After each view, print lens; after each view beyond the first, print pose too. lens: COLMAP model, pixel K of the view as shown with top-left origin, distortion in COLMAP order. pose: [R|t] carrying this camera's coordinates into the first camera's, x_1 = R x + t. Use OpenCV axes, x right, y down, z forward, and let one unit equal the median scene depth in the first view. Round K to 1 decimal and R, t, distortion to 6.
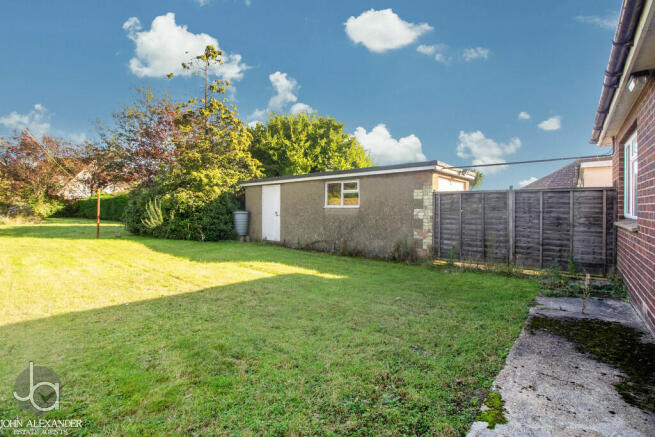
lens RADIAL K [[310.0, 0, 327.5], [0, 310.0, 218.5], [0, 0, 1]] dist [0.022444, -0.020524]
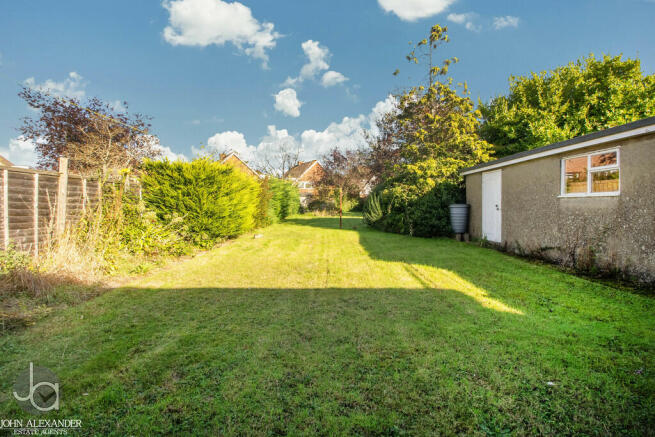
lens RADIAL K [[310.0, 0, 327.5], [0, 310.0, 218.5], [0, 0, 1]] dist [0.022444, -0.020524]
pose [[0.662335, 0.020378, -0.748931, 0.126048], [-0.007129, 0.999756, 0.020899, -0.000591], [0.749174, -0.008503, 0.662318, 0.156752]]
